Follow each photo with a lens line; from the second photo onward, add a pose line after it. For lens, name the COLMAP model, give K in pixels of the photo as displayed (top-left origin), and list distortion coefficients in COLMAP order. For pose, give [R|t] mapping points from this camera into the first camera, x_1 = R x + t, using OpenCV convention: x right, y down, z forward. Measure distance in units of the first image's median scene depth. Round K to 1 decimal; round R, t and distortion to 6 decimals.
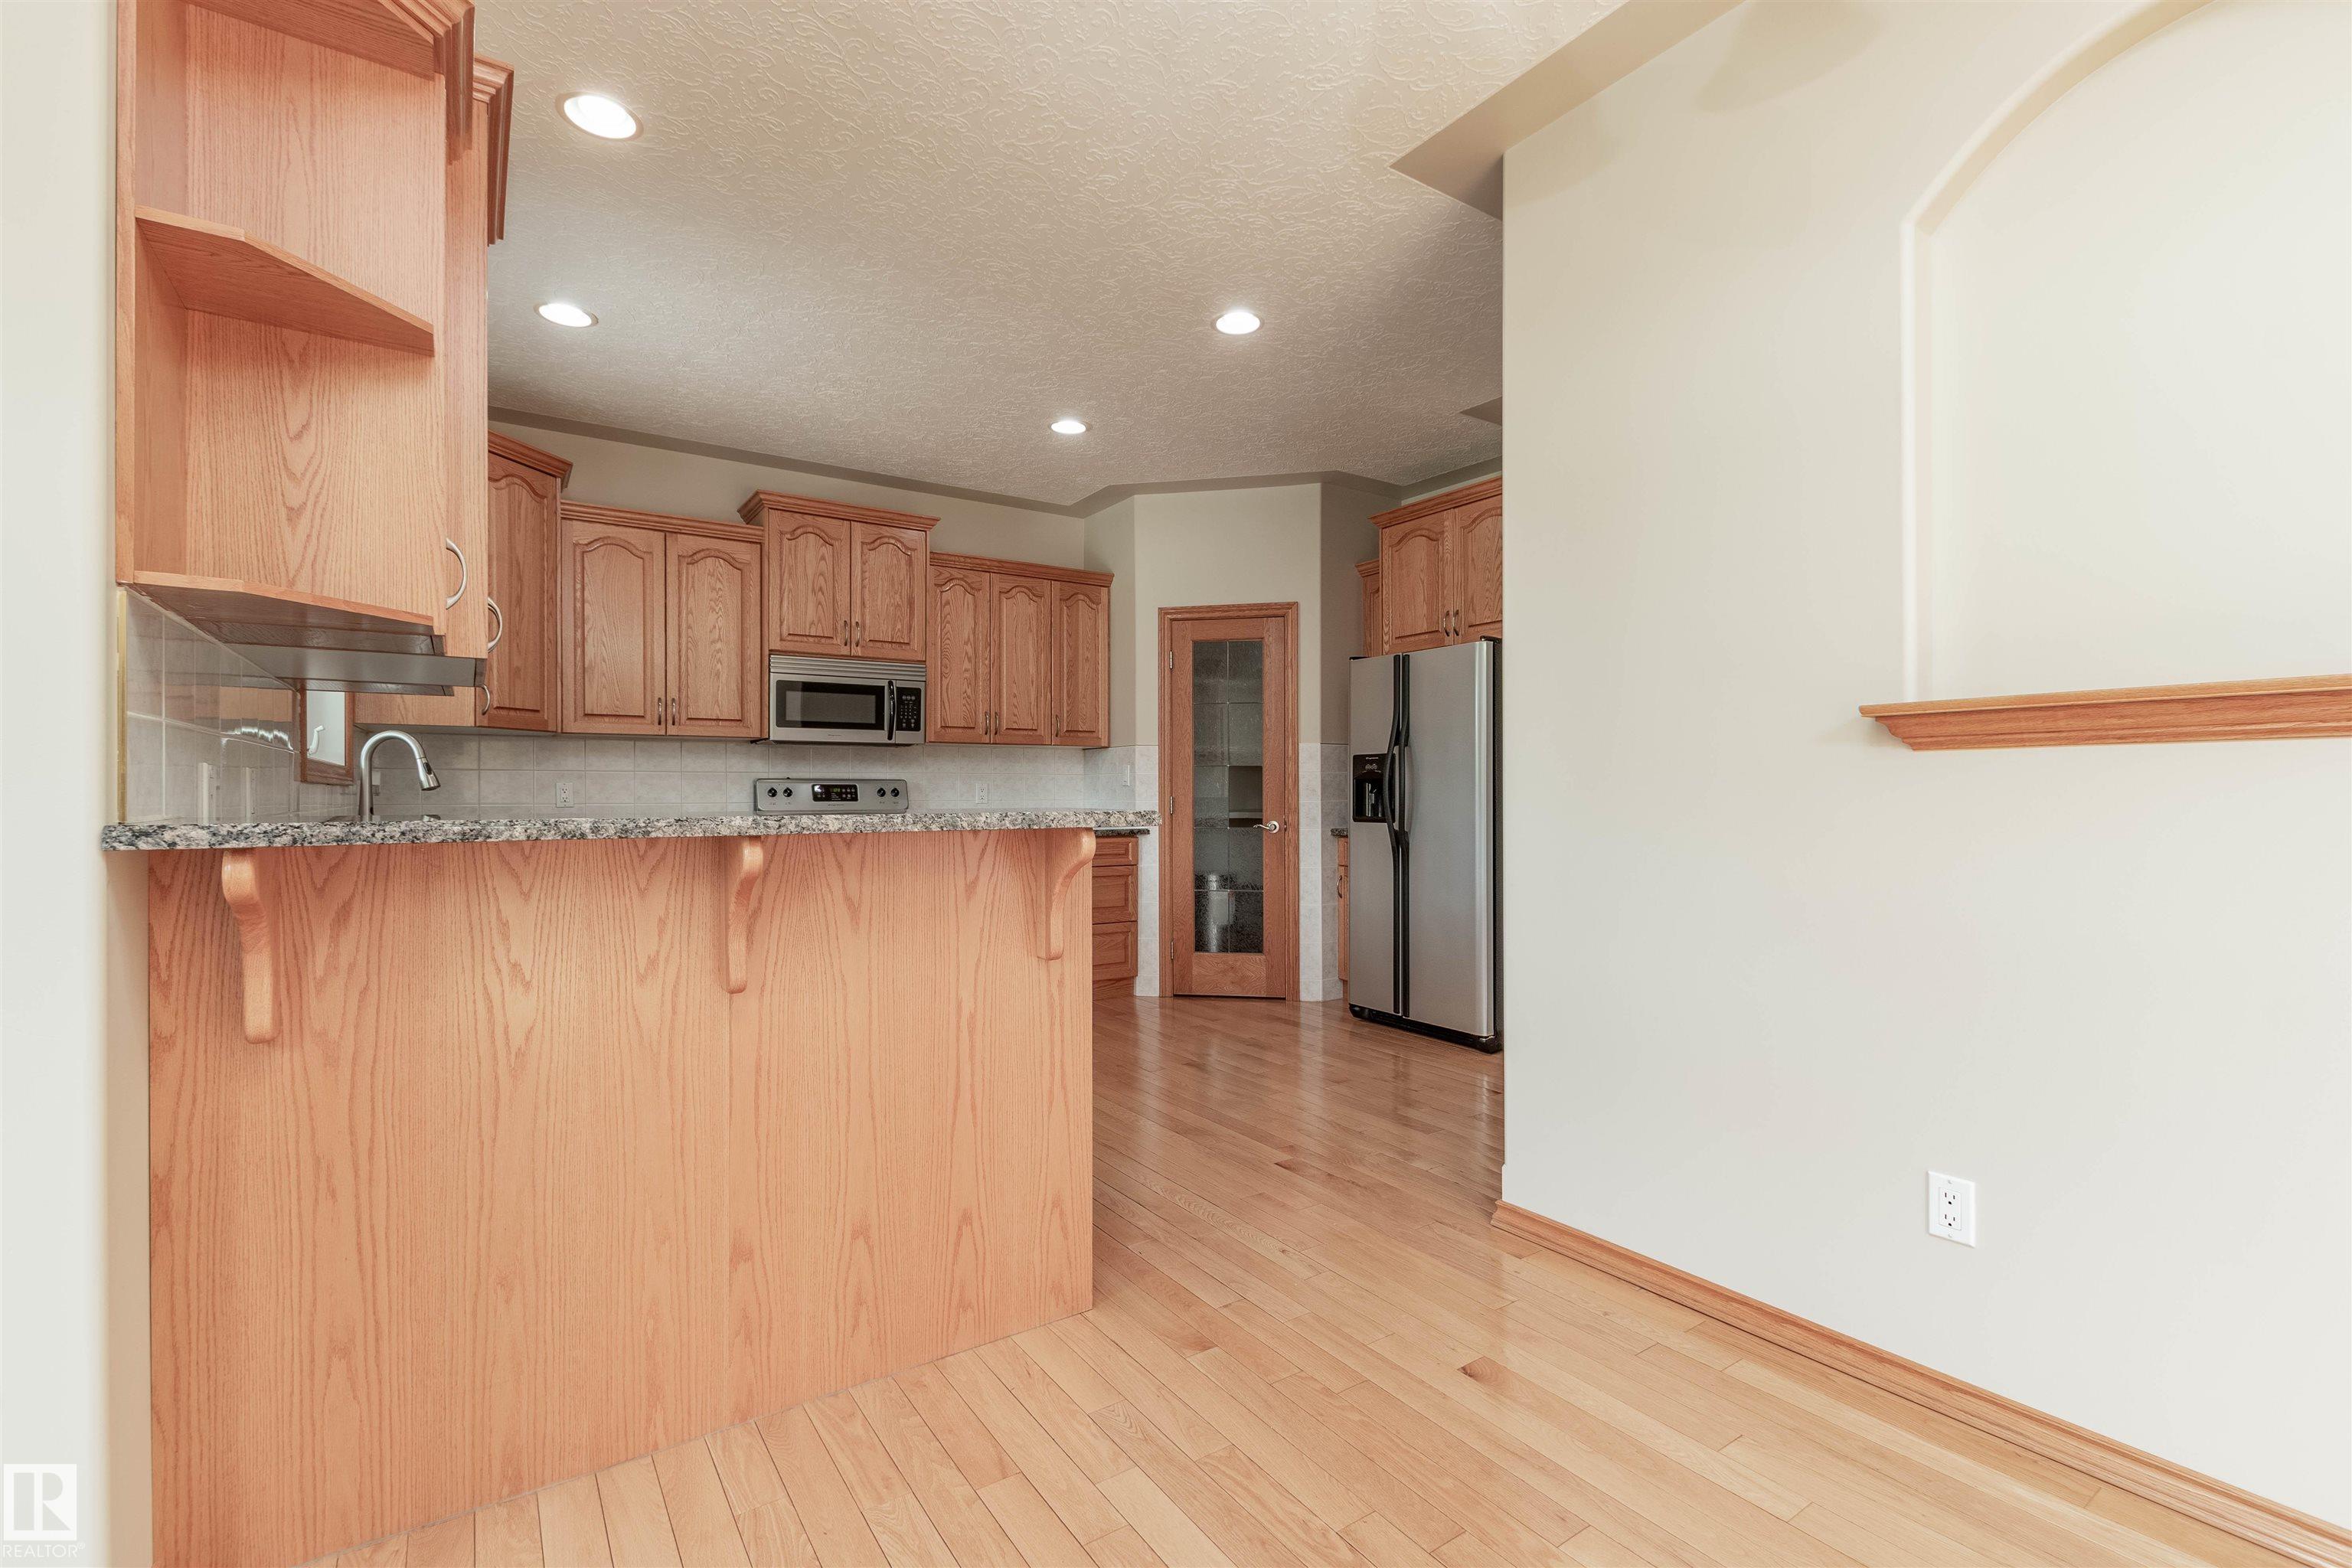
lens RADIAL K [[1043.1, 0, 1141.1], [0, 1043.1, 788.2], [0, 0, 1]] dist [-0.001621, -0.000711]
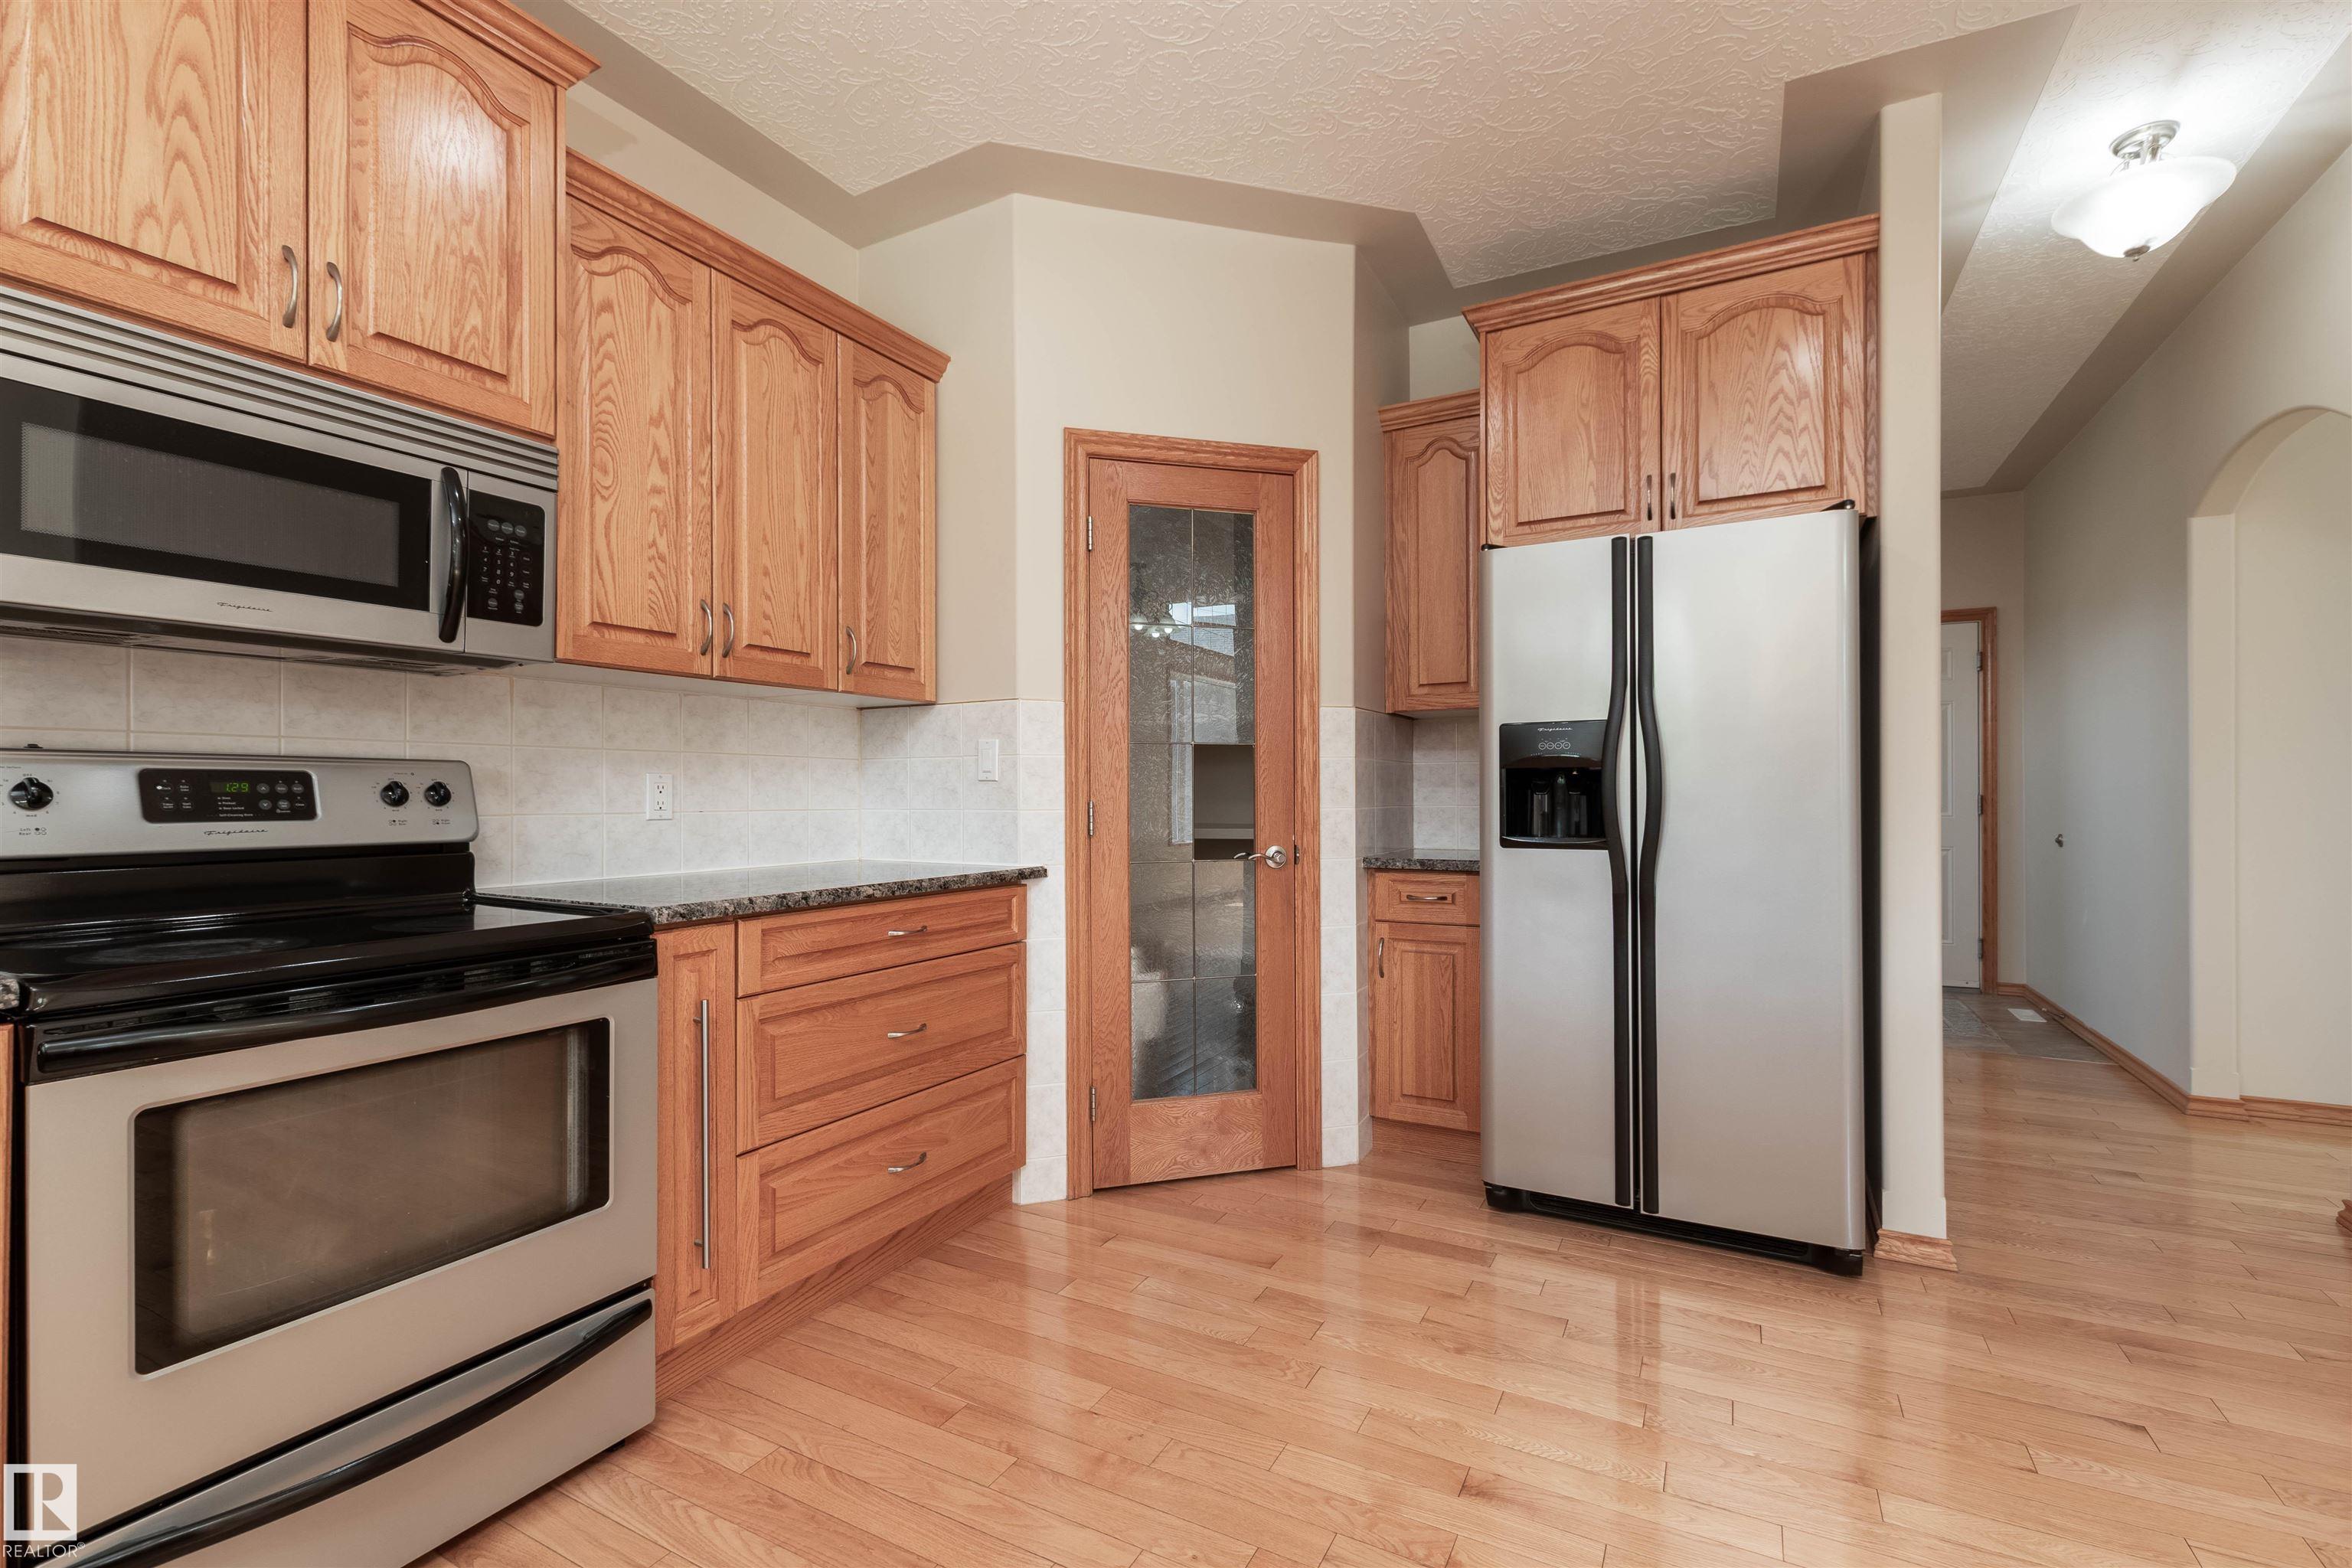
lens RADIAL K [[1041.3, 0, 1173.8], [0, 1041.3, 795.9], [0, 0, 1]] dist [-0.000941, -0.000462]
pose [[0.878105, -0.000798, 0.478467, -0.182233], [-0.001147, 0.999992, 0.003774, 0.002925], [-0.478467, -0.003863, 0.878097, 0.546481]]
